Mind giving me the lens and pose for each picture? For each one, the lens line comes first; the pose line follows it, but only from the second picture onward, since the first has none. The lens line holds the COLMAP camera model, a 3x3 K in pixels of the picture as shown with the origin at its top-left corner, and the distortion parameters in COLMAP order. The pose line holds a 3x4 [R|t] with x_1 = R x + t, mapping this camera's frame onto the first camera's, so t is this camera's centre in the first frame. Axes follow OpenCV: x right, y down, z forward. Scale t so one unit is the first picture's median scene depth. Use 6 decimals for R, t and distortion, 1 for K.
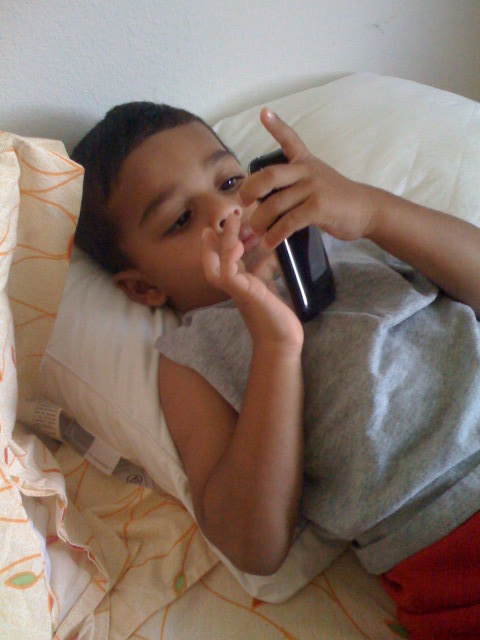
lens RADIAL K [[704.4, 0, 240.0], [0, 704.4, 320.0], [0, 0, 1]] dist [0.061342, 0.010310]
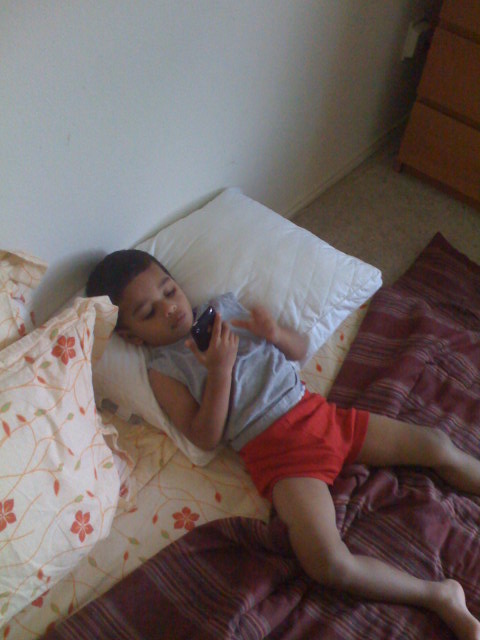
lens RADIAL K [[704.4, 0, 240.0], [0, 704.4, 320.0], [0, 0, 1]] dist [0.061342, 0.010310]
pose [[0.984509, -0.068728, 0.161304, -0.186465], [0.046184, 0.989135, 0.139569, -0.460159], [-0.169144, -0.129957, 0.976986, -1.413843]]
